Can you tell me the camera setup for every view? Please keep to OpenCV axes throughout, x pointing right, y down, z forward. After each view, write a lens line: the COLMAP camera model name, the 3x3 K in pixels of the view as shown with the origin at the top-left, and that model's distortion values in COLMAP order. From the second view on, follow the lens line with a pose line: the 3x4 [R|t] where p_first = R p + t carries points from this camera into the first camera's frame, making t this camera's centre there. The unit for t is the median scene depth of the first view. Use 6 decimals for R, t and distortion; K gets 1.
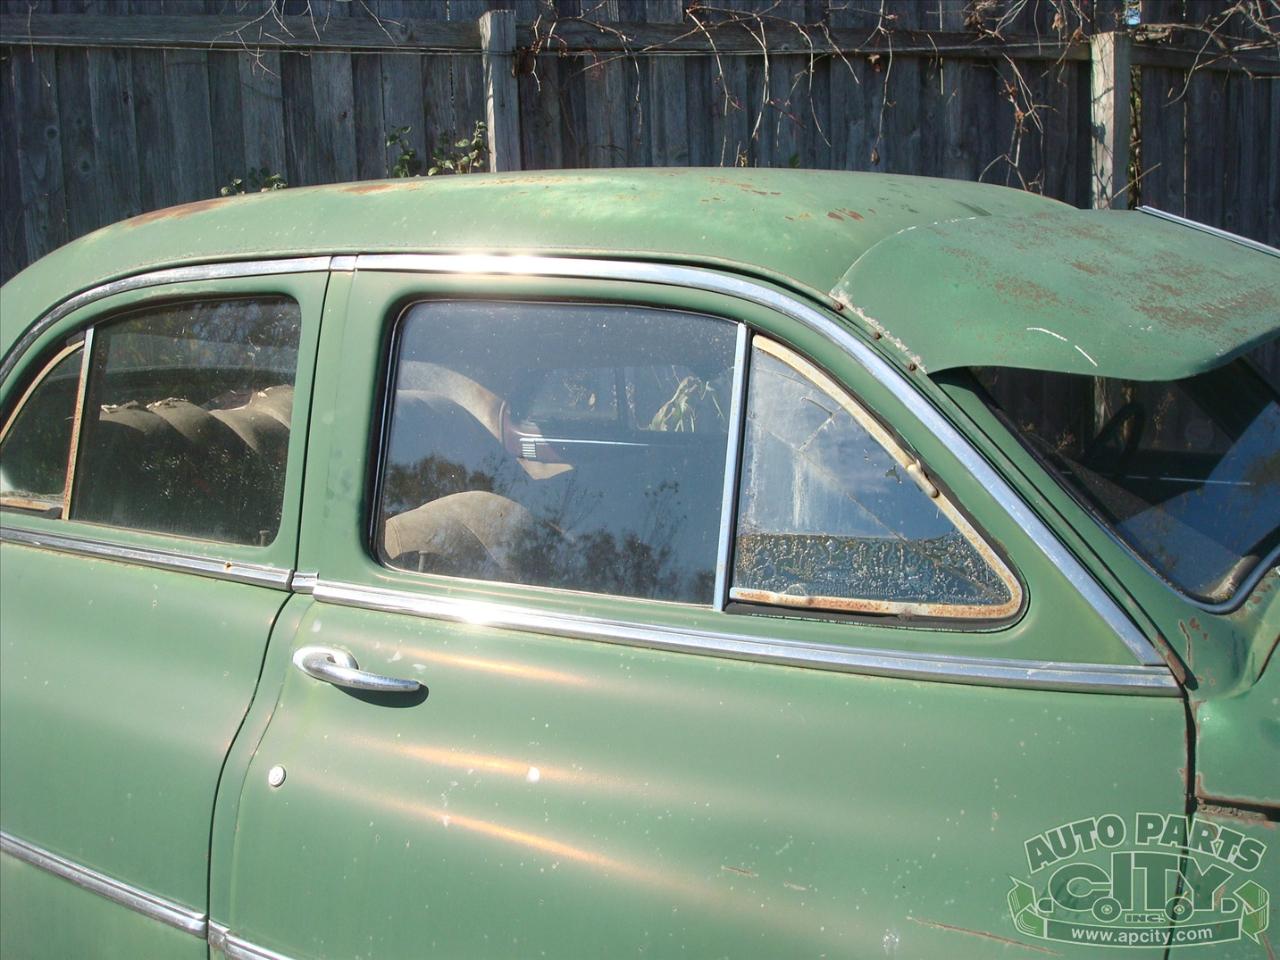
lens RADIAL K [[1327.0, 0, 631.6], [0, 1327.0, 470.3], [0, 0, 1]] dist [-0.077862, -0.083172]
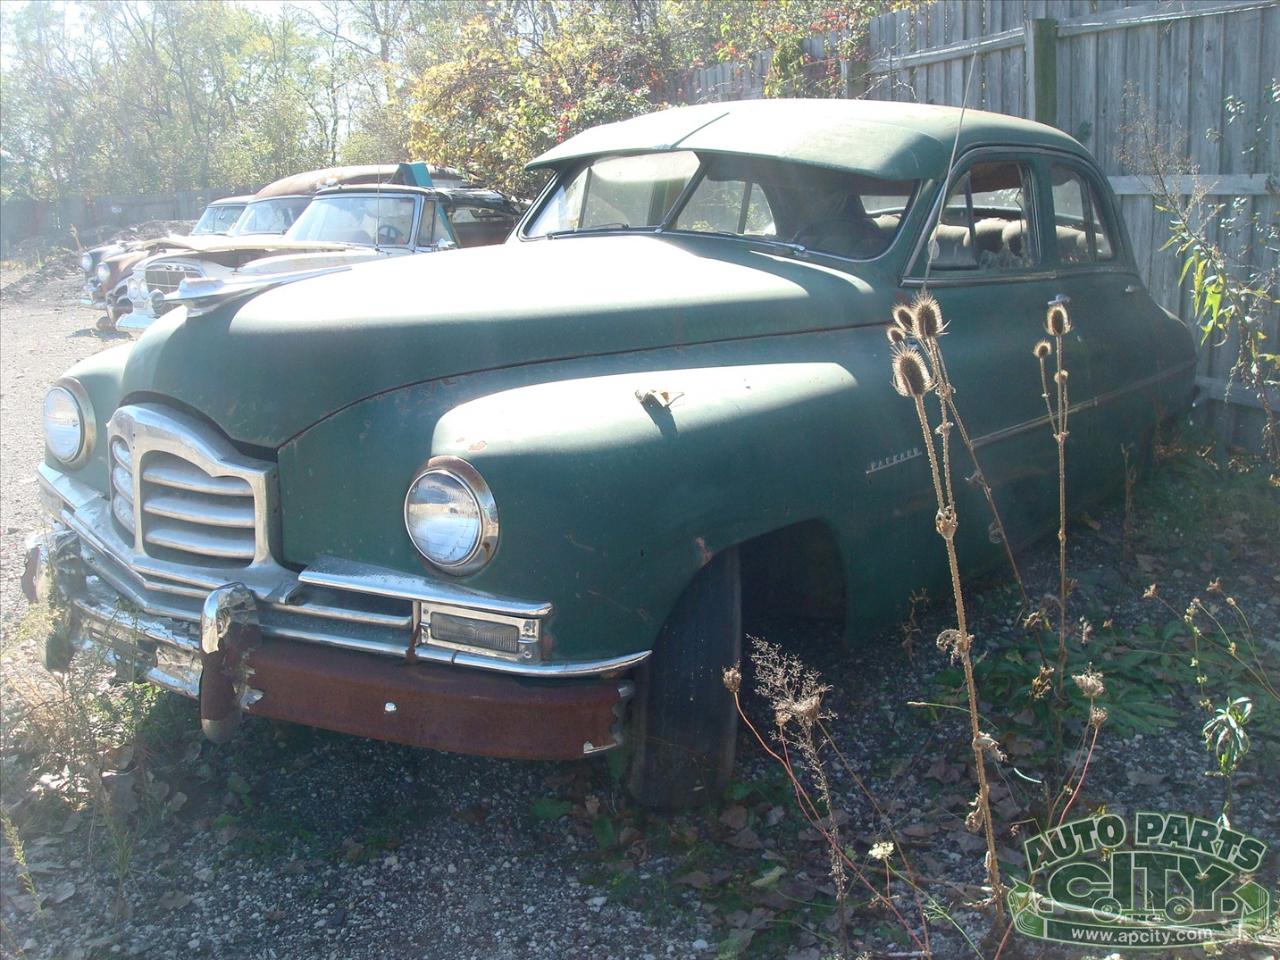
lens RADIAL K [[1331.6, 0, 627.4], [0, 1331.6, 491.7], [0, 0, 1]] dist [-0.080804, -0.085109]
pose [[-0.054339, 0.230358, -0.971588, 1.211555], [-0.161187, 0.958240, 0.236208, -0.037033], [0.985427, 0.169442, -0.014939, 0.440606]]
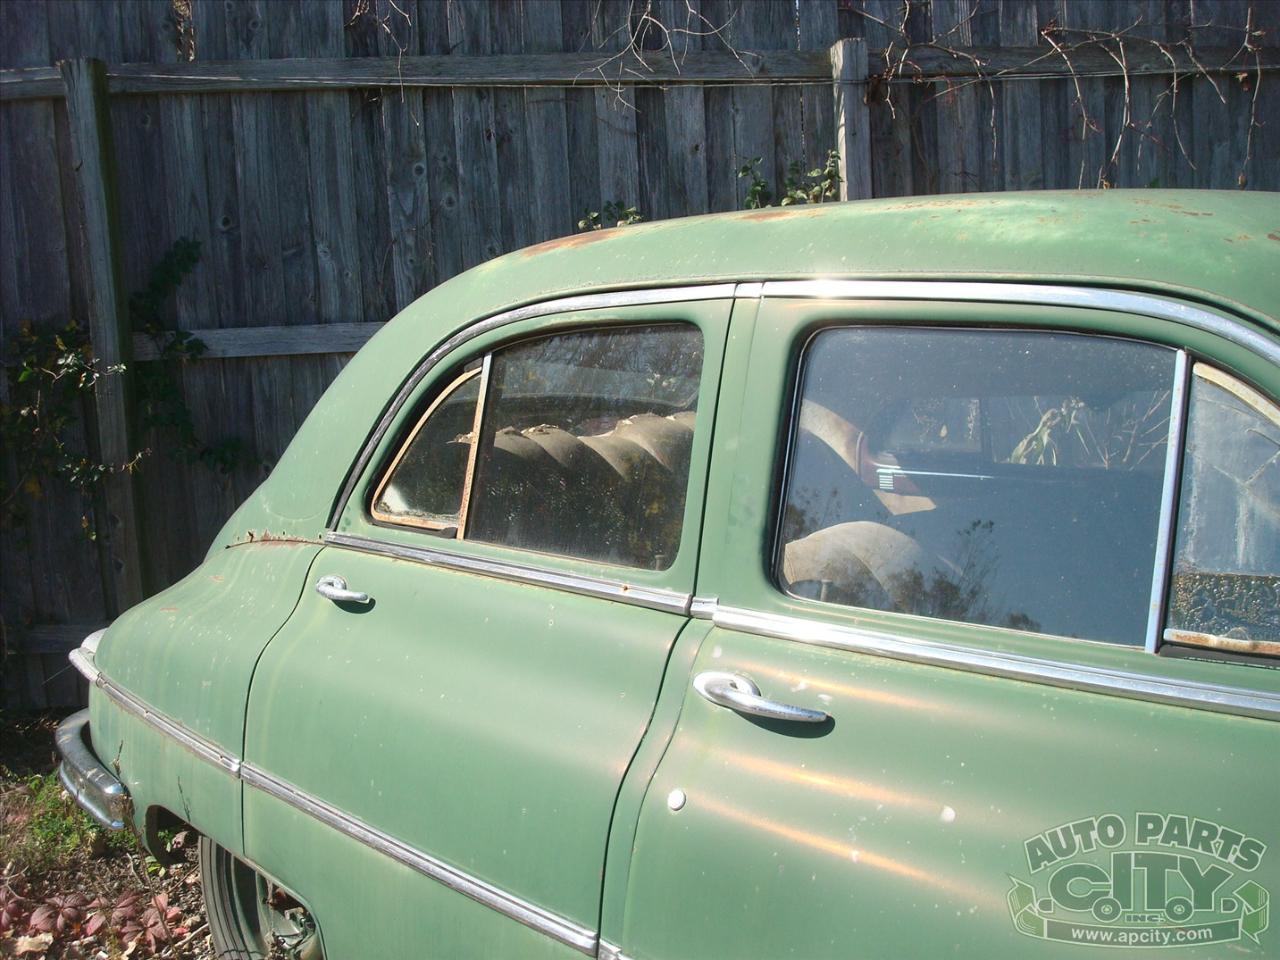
lens RADIAL K [[1329.2, 0, 640.0], [0, 1329.2, 480.0], [0, 0, 1]] dist [-0.076580, -0.092178]
pose [[0.974166, 0.018660, -0.225061, -0.028560], [-0.022478, 0.999643, -0.014412, 0.001435], [0.224711, 0.019098, 0.974238, 0.001222]]
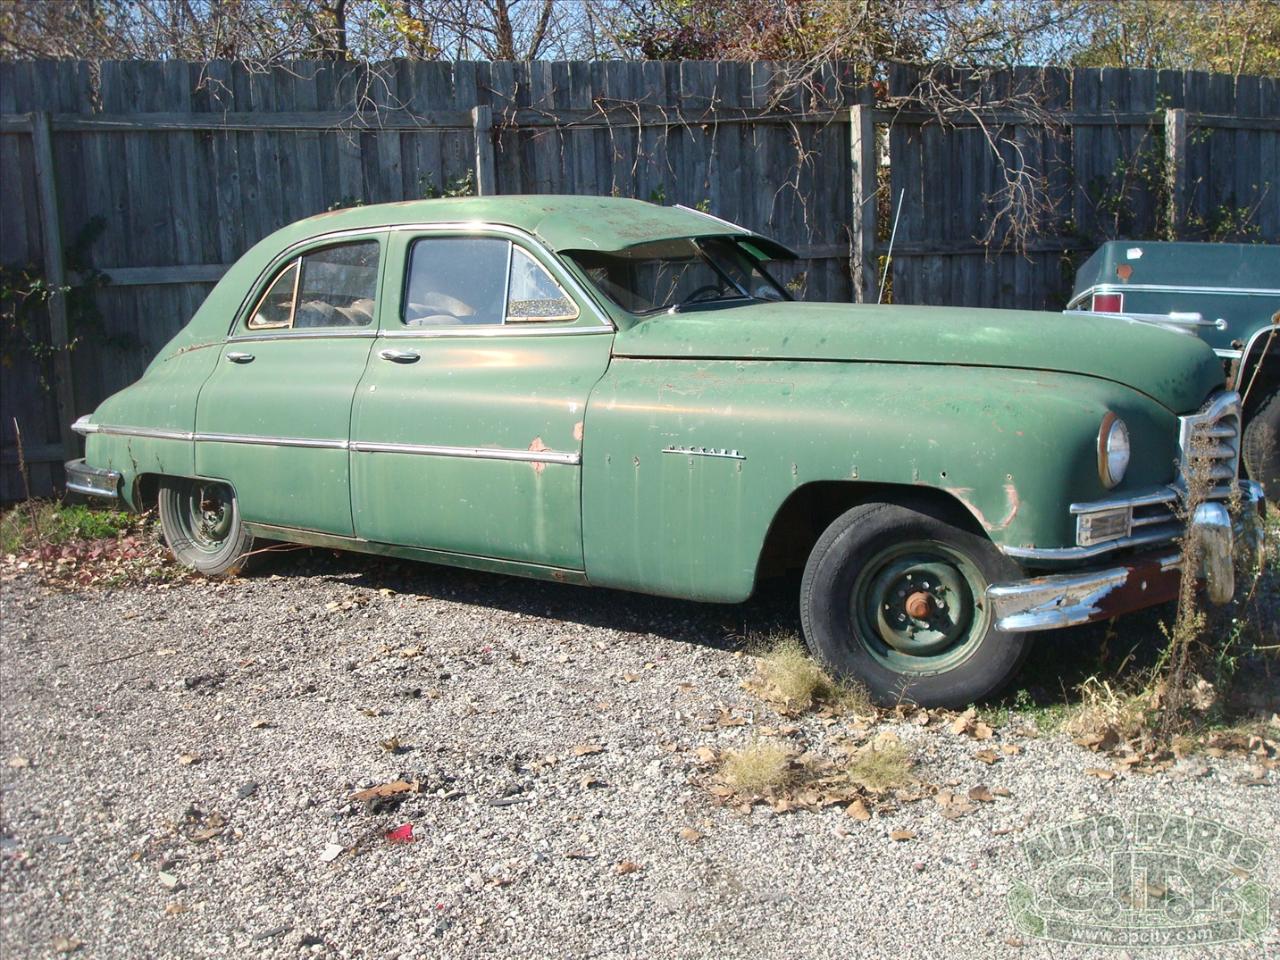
lens RADIAL K [[1329.6, 0, 648.5], [0, 1329.6, 473.9], [0, 0, 1]] dist [-0.077813, -0.088833]
pose [[0.999580, -0.006199, -0.028303, 0.182080], [0.005806, 0.999886, -0.013966, 0.184452], [0.028386, 0.013796, 0.999502, -0.819320]]
